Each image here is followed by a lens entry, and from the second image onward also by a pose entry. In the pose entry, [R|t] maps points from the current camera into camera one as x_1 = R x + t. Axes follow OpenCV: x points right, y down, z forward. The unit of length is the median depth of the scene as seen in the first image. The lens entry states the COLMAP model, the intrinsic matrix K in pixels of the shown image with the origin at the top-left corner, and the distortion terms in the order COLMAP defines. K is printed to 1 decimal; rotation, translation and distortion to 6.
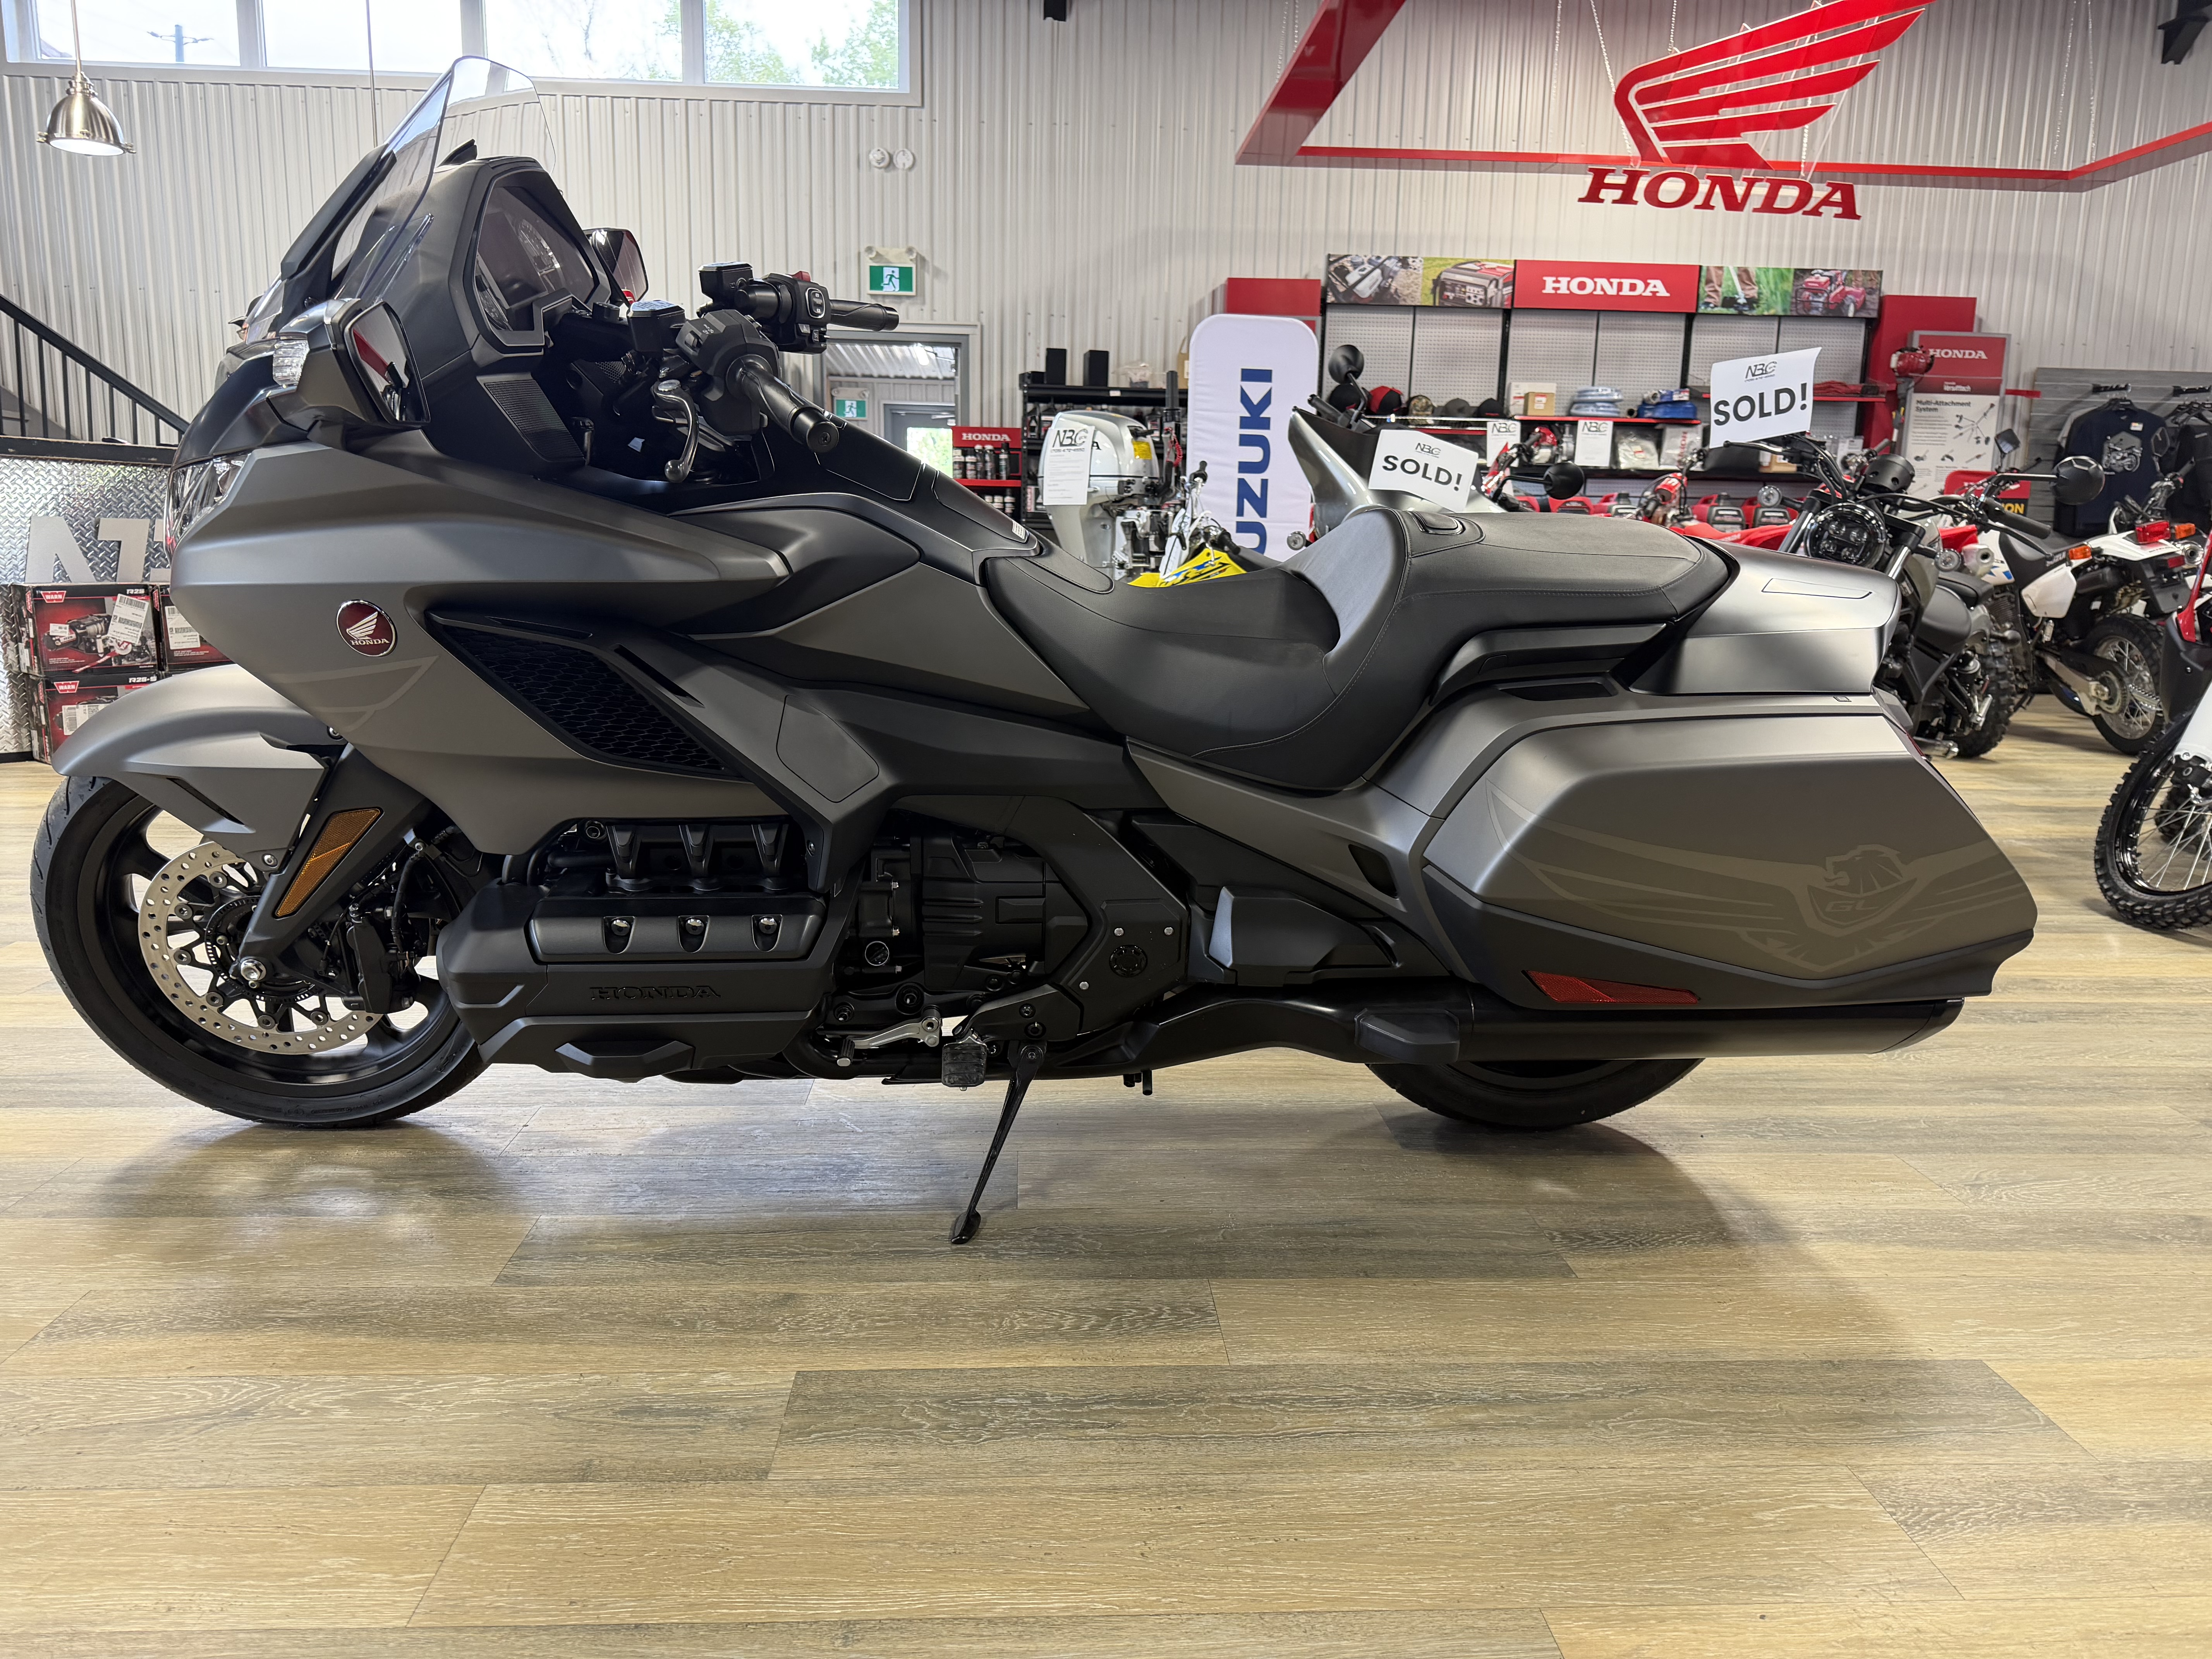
lens RADIAL K [[1563.4, 0, 1124.3], [0, 1563.4, 827.8], [0, 0, 1]] dist [0.048641, -0.057092]
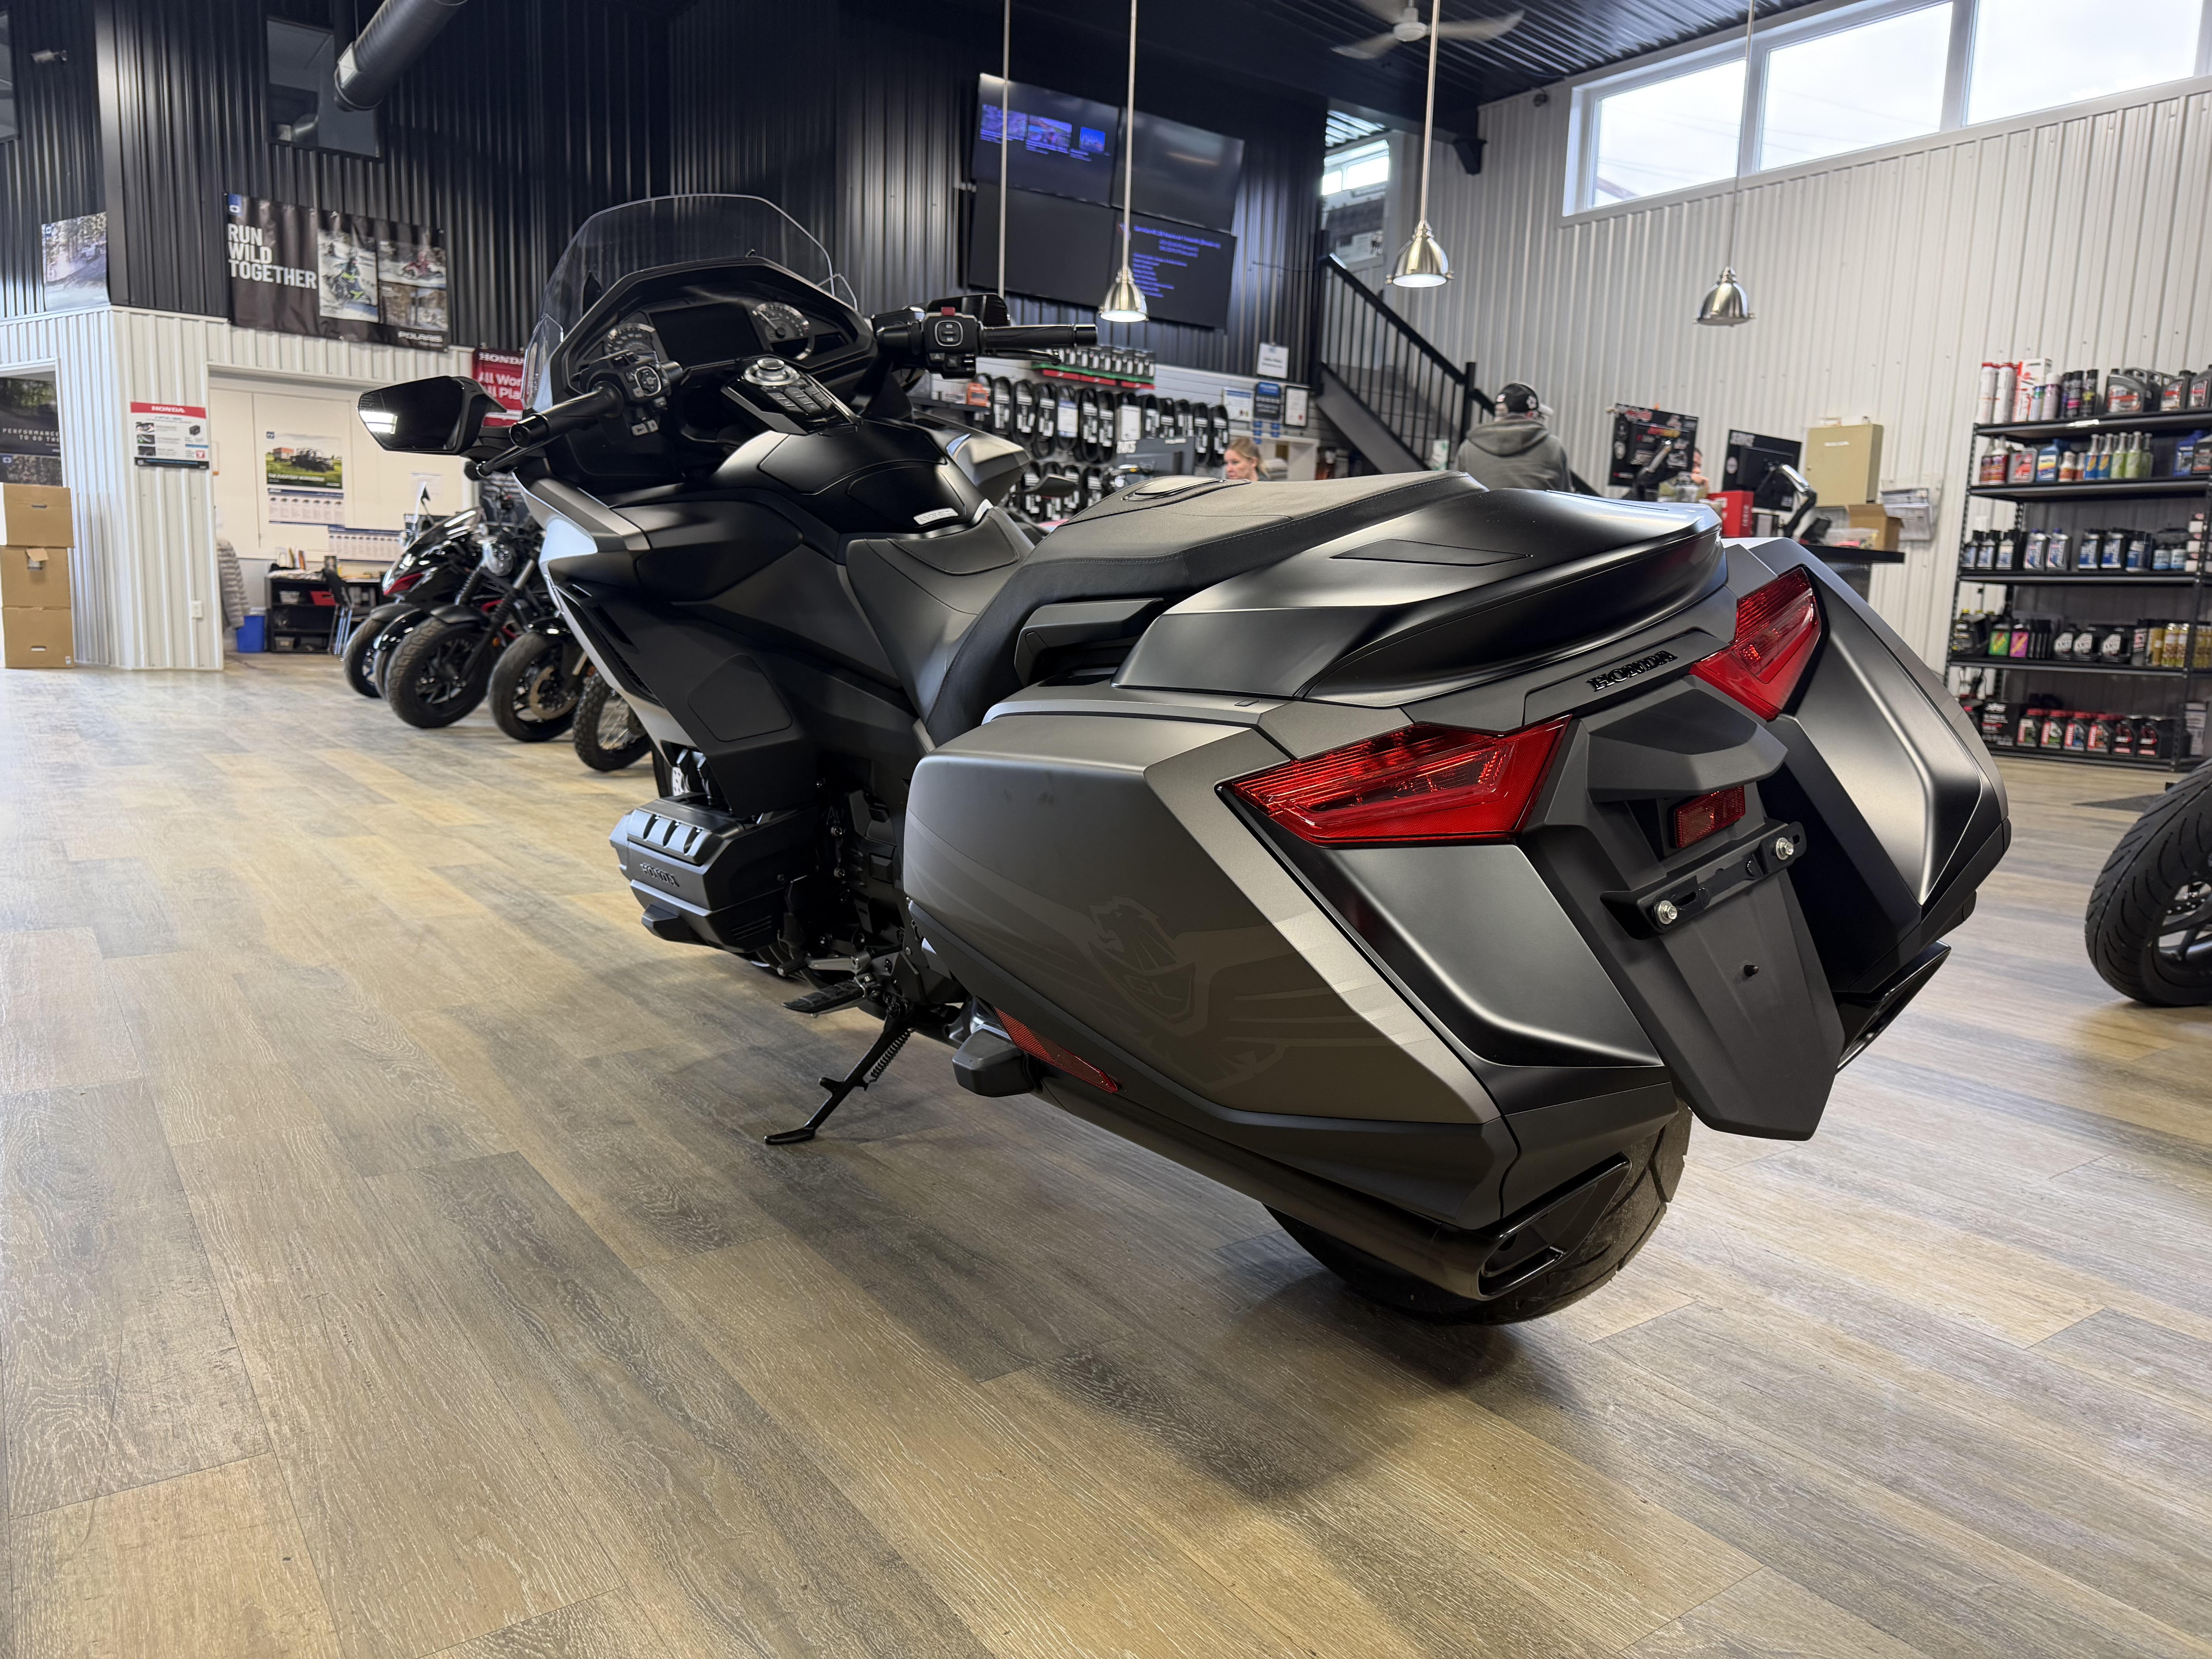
lens RADIAL K [[1563.4, 0, 1100.1], [0, 1563.4, 853.5], [0, 0, 1]] dist [0.048641, -0.057092]
pose [[0.534999, 0.131053, -0.834627, 0.919351], [-0.165763, 0.984977, 0.048407, -0.034952], [0.828432, 0.112452, 0.548685, 0.541178]]
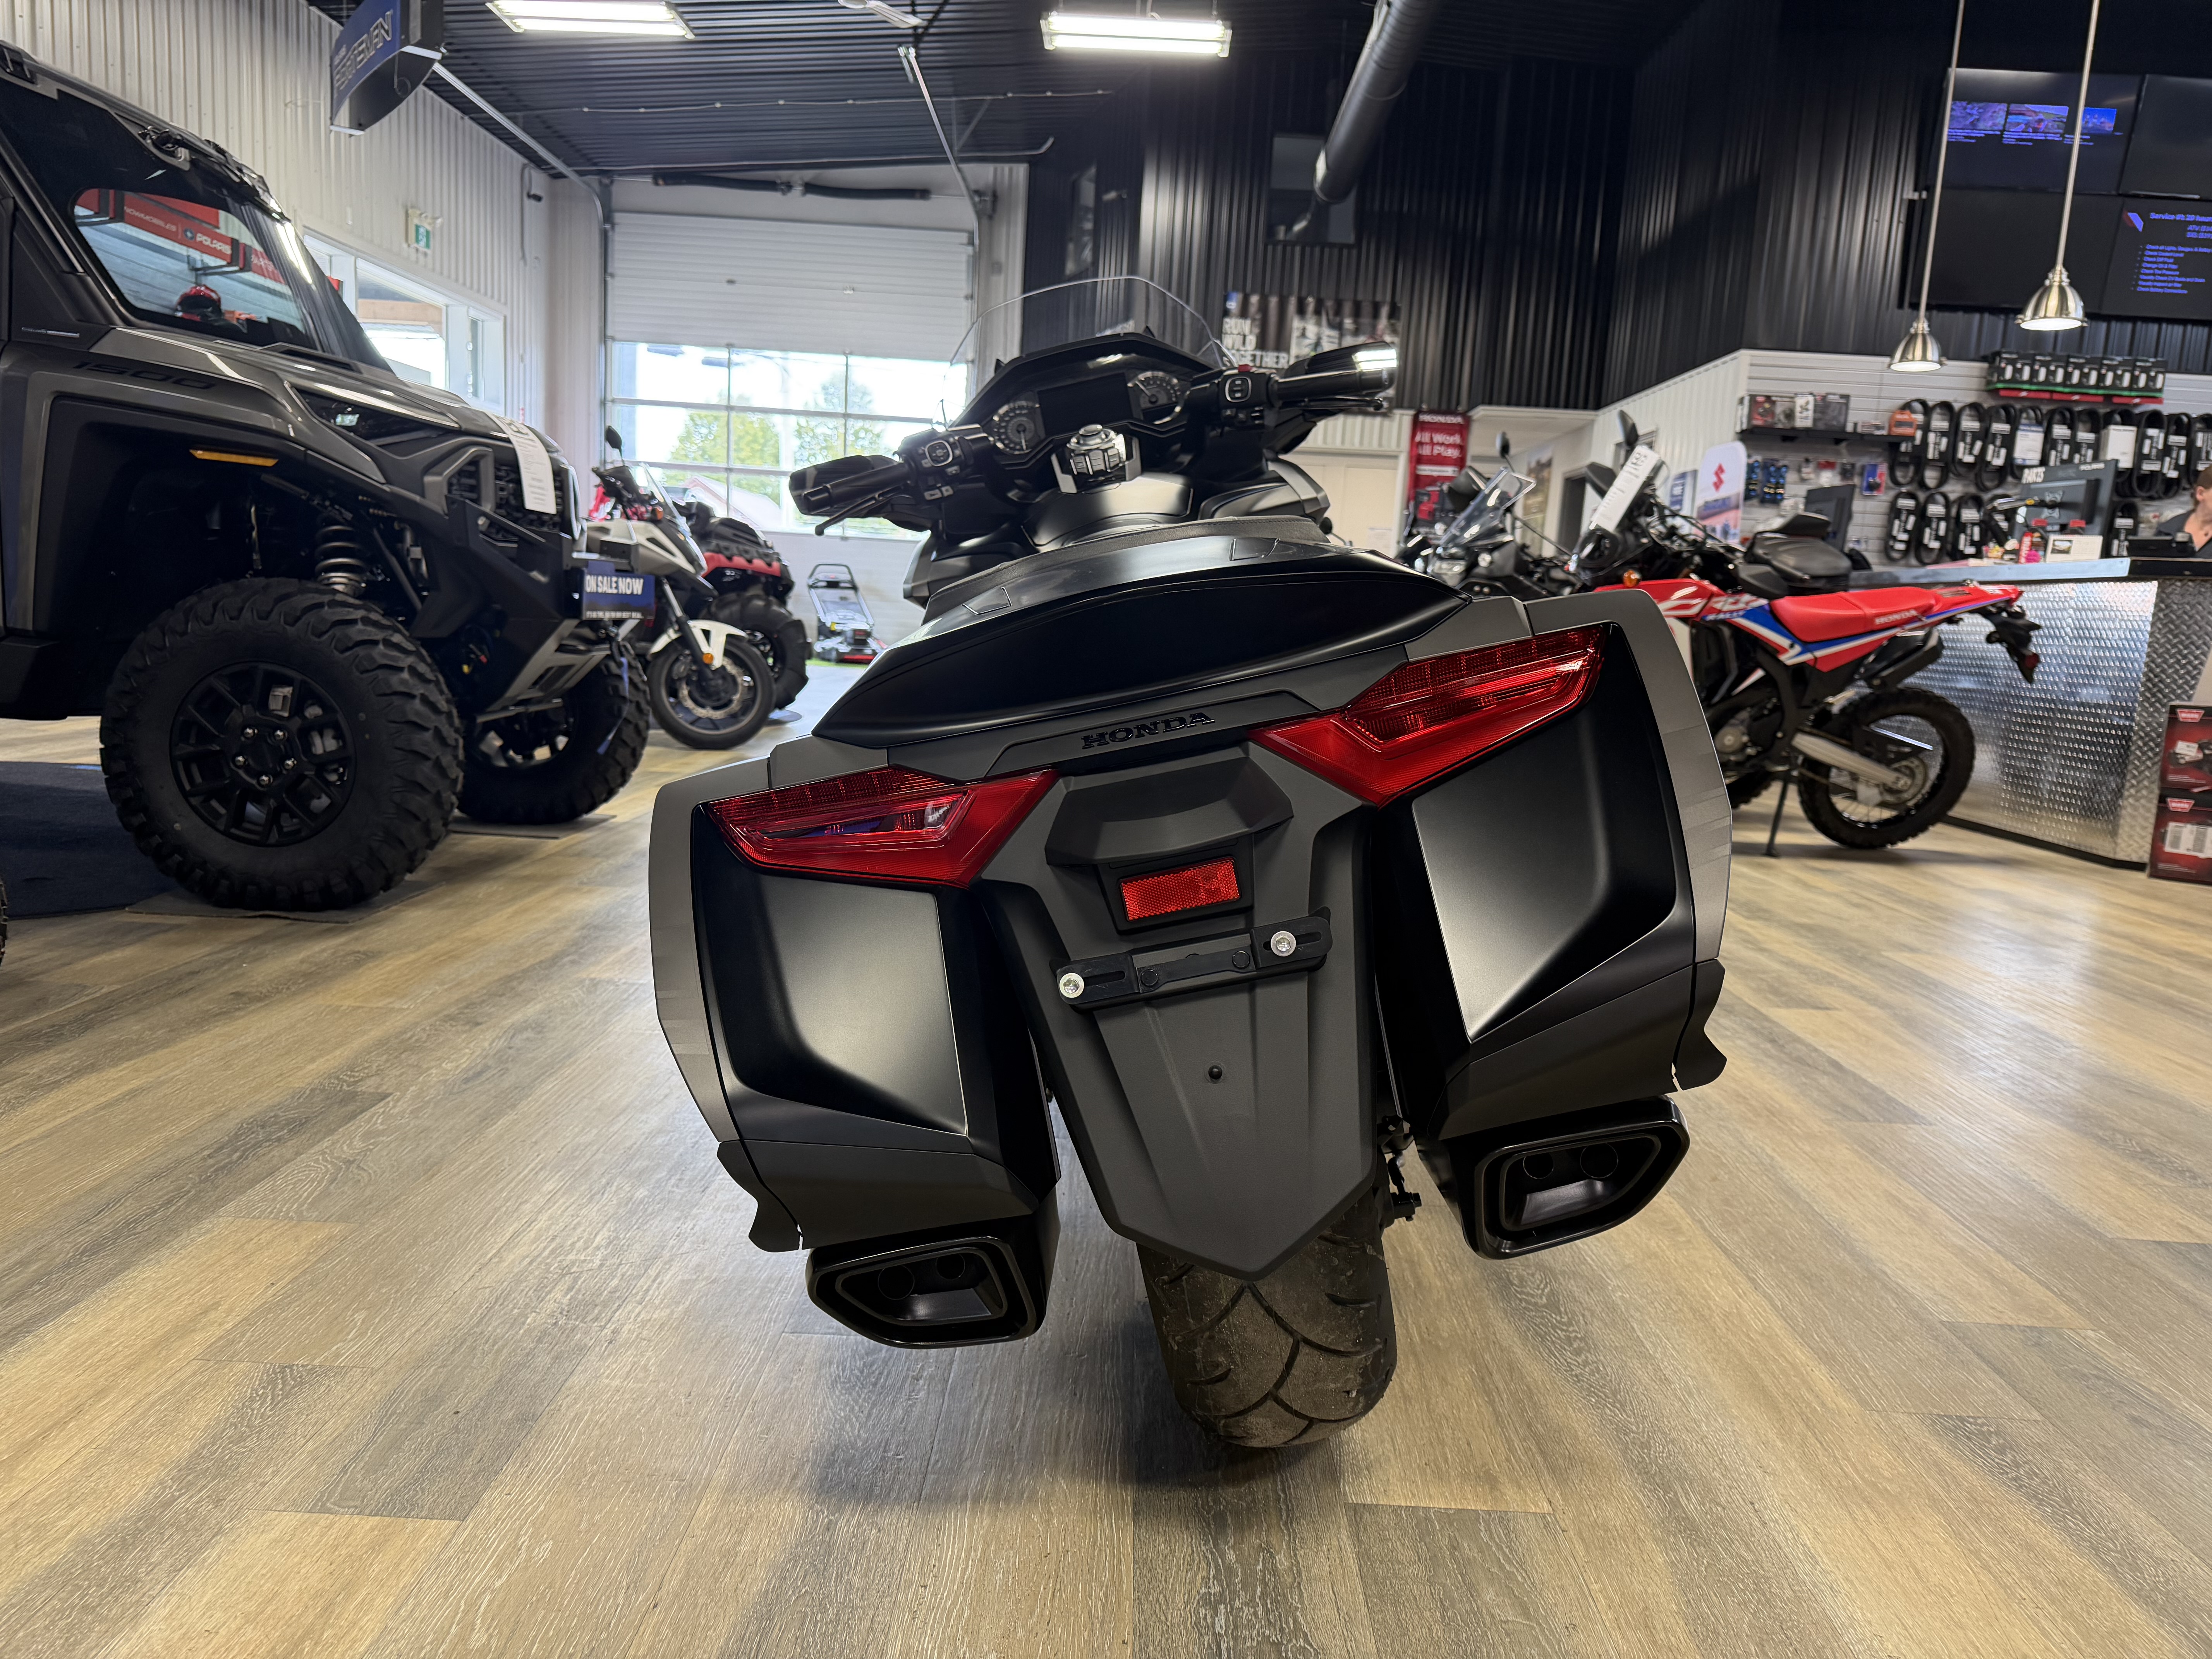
lens RADIAL K [[1563.4, 0, 1091.8], [0, 1563.4, 834.9], [0, 0, 1]] dist [0.048641, -0.057092]
pose [[-0.073269, 0.123047, -0.989692, 1.090686], [-0.223728, 0.965040, 0.136545, -0.153314], [0.971894, 0.231426, -0.043179, 1.084915]]
